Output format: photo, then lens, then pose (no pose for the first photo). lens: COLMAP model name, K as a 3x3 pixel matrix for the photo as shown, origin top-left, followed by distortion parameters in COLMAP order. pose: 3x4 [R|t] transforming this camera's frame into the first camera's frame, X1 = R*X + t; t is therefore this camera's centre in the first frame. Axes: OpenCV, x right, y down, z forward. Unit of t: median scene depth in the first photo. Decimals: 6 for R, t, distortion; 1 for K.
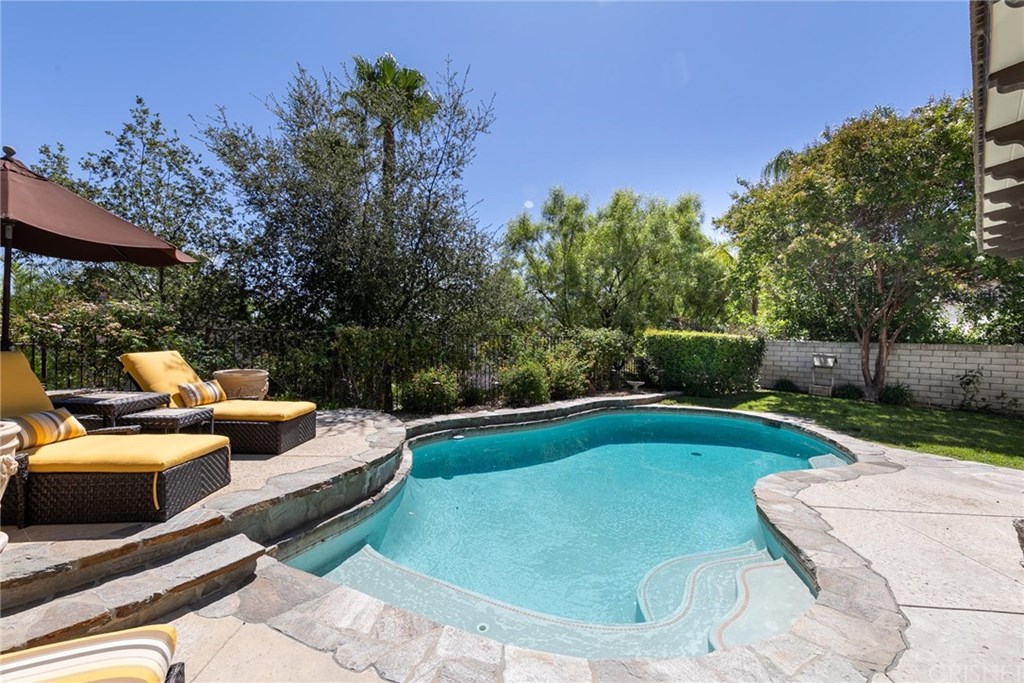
lens RADIAL K [[437.5, 0, 512.0], [0, 437.5, 341.5], [0, 0, 1]] dist [0.001453, 0.000085]
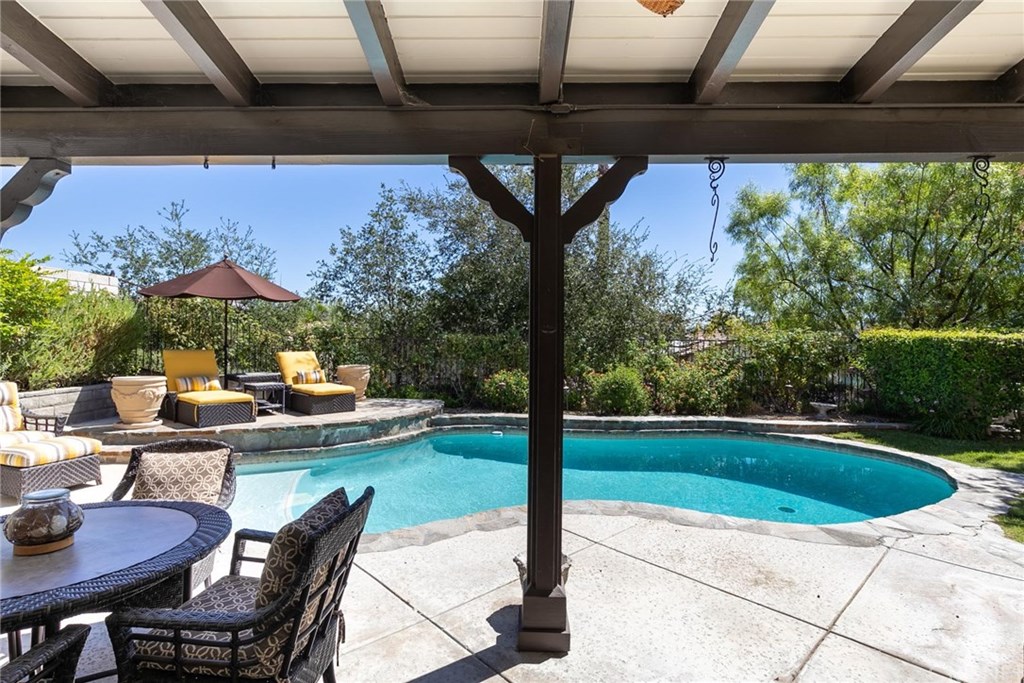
lens RADIAL K [[515.5, 0, 511.7], [0, 515.5, 332.8], [0, 0, 1]] dist [0.004189, 0.000118]
pose [[0.716270, -0.019674, -0.697546, 0.674215], [-0.001240, 0.999565, -0.029465, 0.004979], [0.697822, 0.021970, 0.715934, 0.079689]]
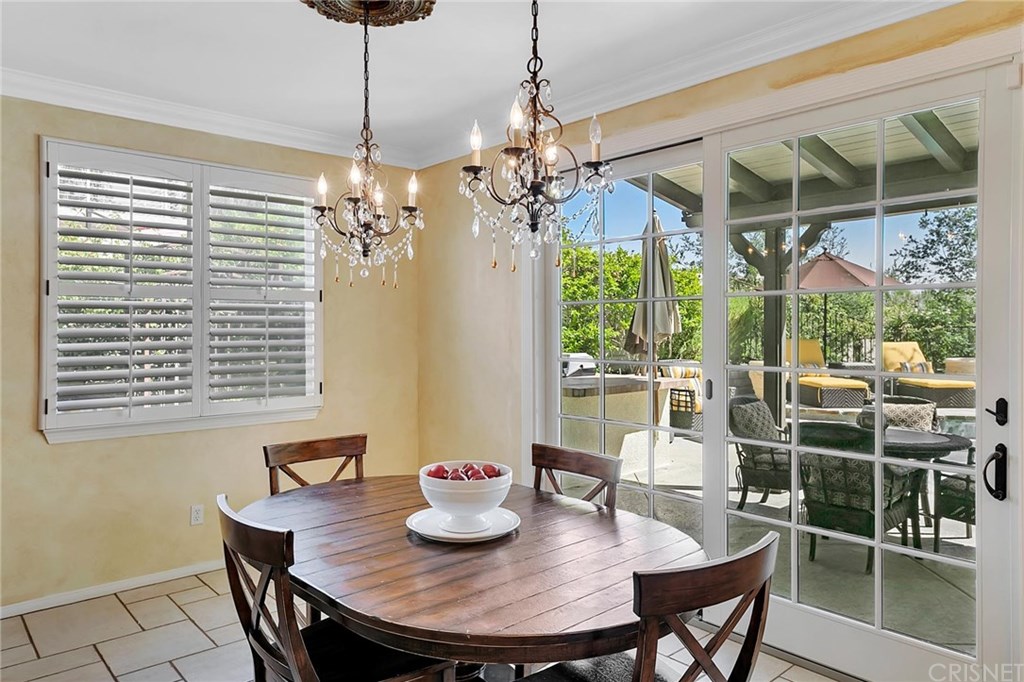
lens RADIAL K [[682.0, 0, 512.0], [0, 682.0, 341.0], [0, 0, 1]] dist [0.004042, 0.001869]
pose [[-0.020643, 0.002668, -0.999783, 0.969742], [-0.006461, 0.999975, 0.002802, 0.012893], [0.999766, 0.006517, -0.020625, -0.204109]]
